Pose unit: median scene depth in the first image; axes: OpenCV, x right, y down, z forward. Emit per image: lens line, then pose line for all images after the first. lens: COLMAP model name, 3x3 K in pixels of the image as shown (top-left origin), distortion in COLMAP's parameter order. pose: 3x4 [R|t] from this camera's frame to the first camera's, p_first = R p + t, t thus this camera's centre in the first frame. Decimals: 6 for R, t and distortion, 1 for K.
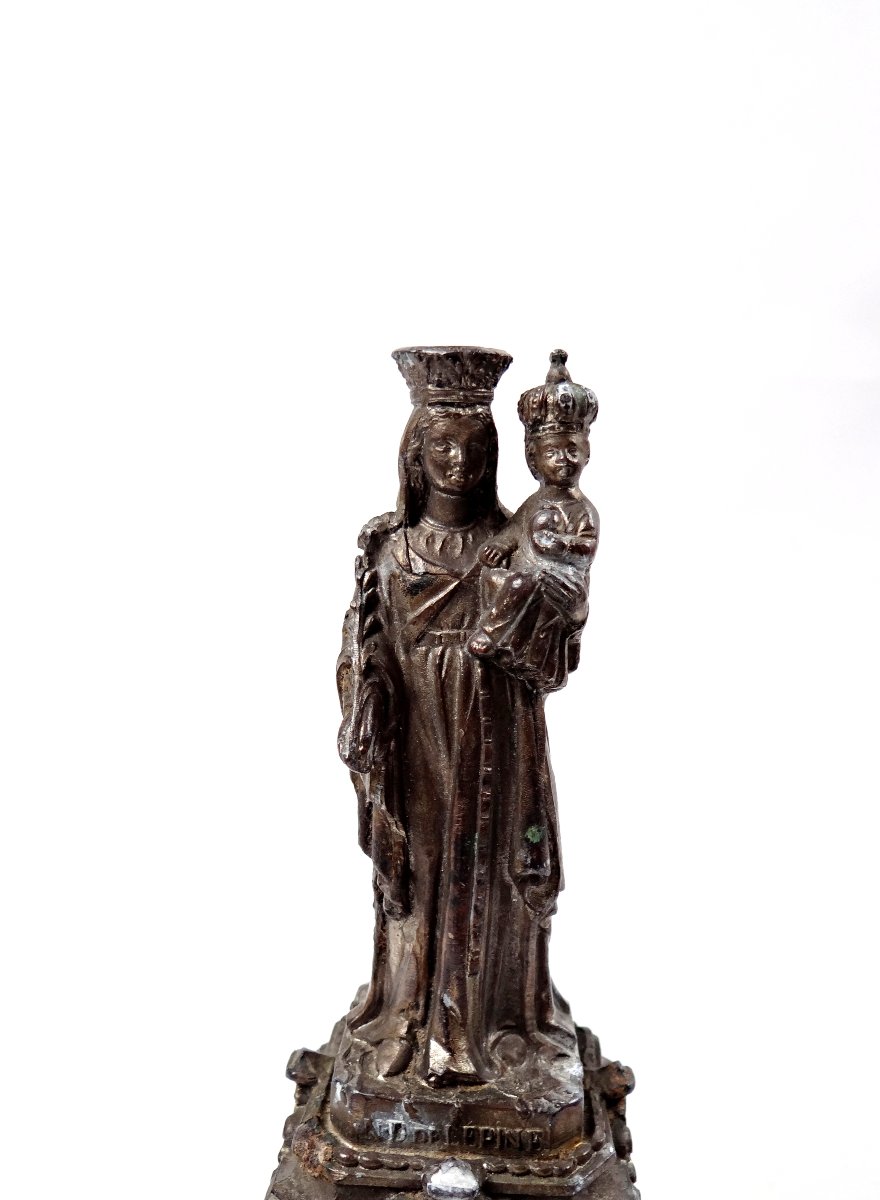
lens RADIAL K [[1069.1, 0, 432.8], [0, 1069.1, 600.3], [0, 0, 1]] dist [0.054020, -0.010807]
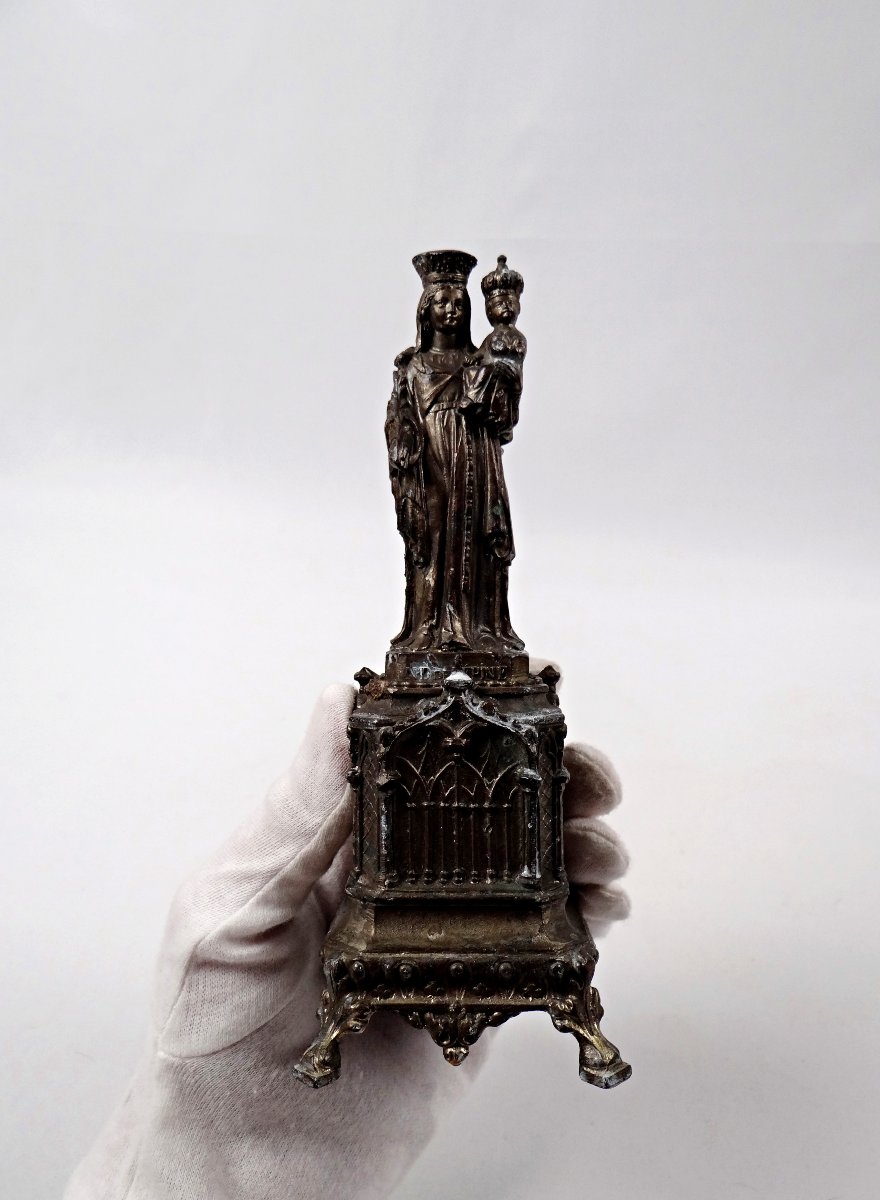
lens RADIAL K [[1069.1, 0, 434.2], [0, 1069.1, 600.3], [0, 0, 1]] dist [0.054020, -0.010807]
pose [[0.998869, -0.015397, 0.044982, -0.093954], [0.022827, 0.985238, -0.169661, 0.668717], [-0.041705, 0.170496, 0.984475, -0.739493]]
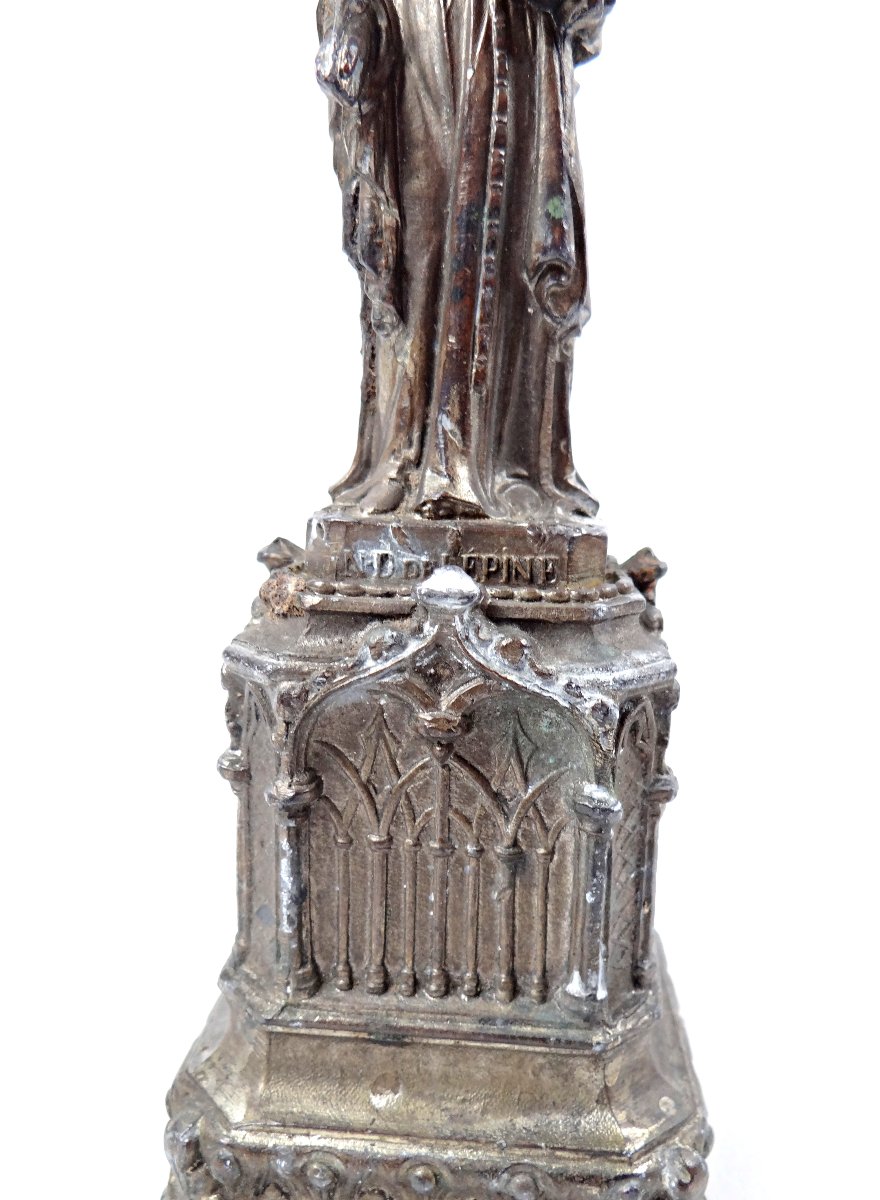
lens RADIAL K [[1069.1, 0, 435.4], [0, 1069.1, 606.6], [0, 0, 1]] dist [0.054020, -0.010807]
pose [[0.999802, 0.016820, -0.010611, 0.016384], [-0.016602, 0.999656, 0.020312, 0.504864], [0.010949, -0.020132, 0.999737, 0.175953]]
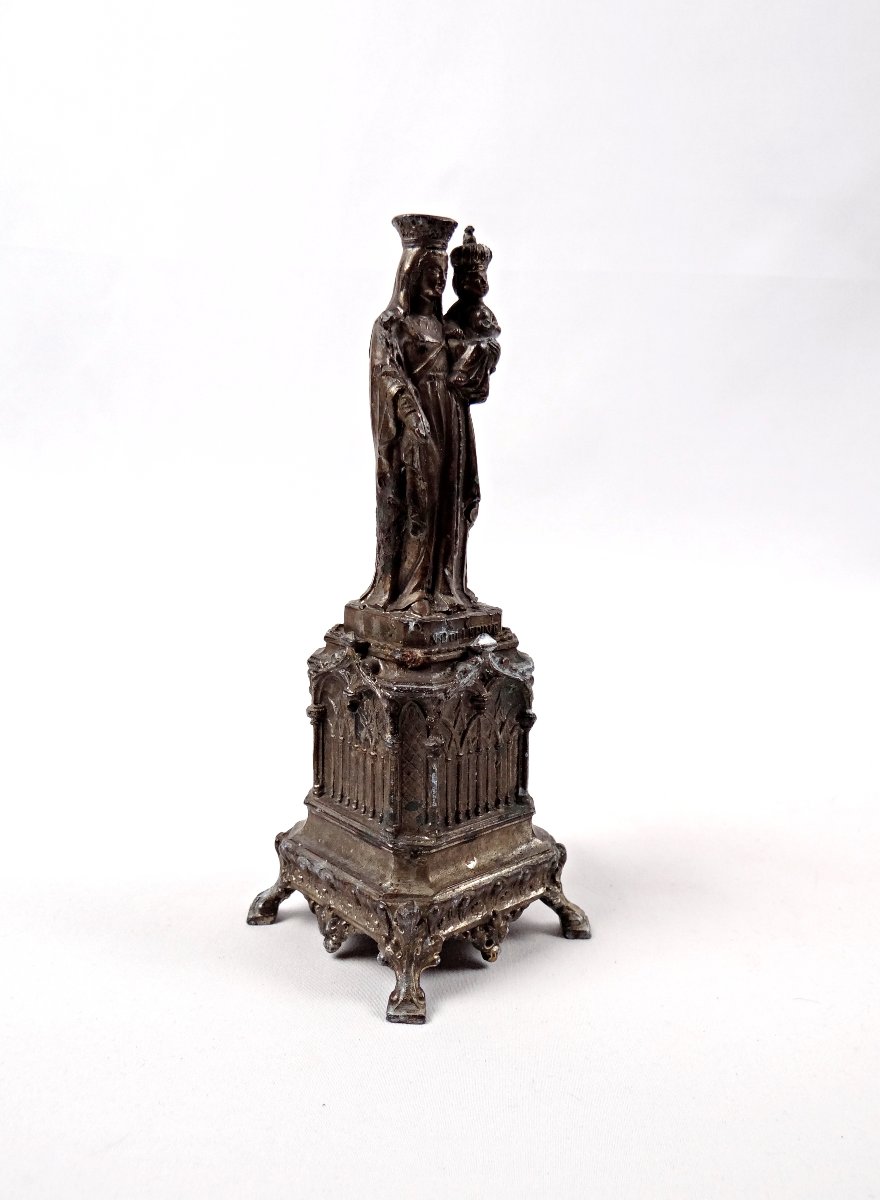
lens RADIAL K [[1069.1, 0, 436.2], [0, 1069.1, 598.9], [0, 0, 1]] dist [0.054020, -0.010807]
pose [[0.691540, -0.131302, 0.710304, -1.366812], [0.112063, 0.990936, 0.074075, 0.282065], [-0.713592, 0.028373, 0.699986, -0.309454]]
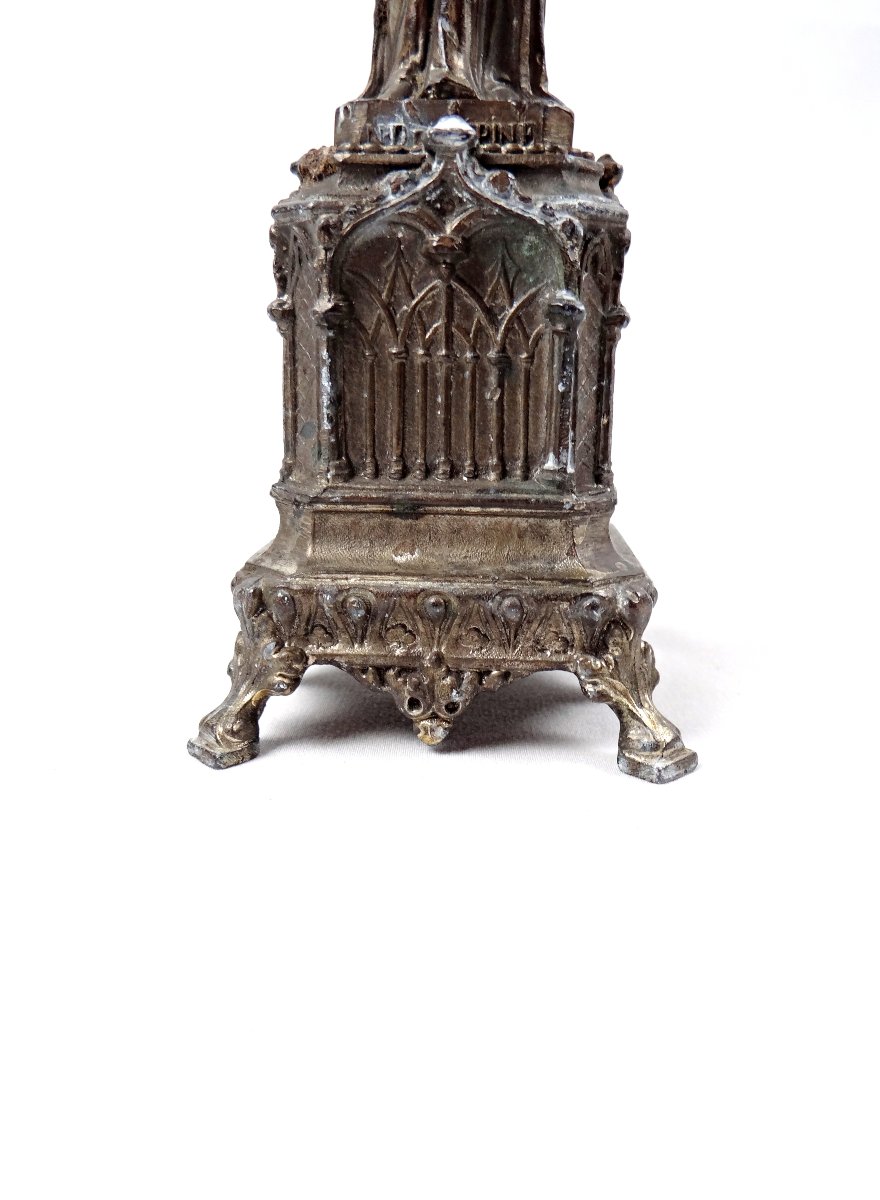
lens RADIAL K [[1069.1, 0, 432.8], [0, 1069.1, 596.7], [0, 0, 1]] dist [0.054020, -0.010807]
pose [[0.999909, 0.004325, 0.012754, -0.010234], [-0.004850, 0.999129, 0.041434, 0.895247], [-0.012564, -0.041492, 0.999060, -0.071080]]
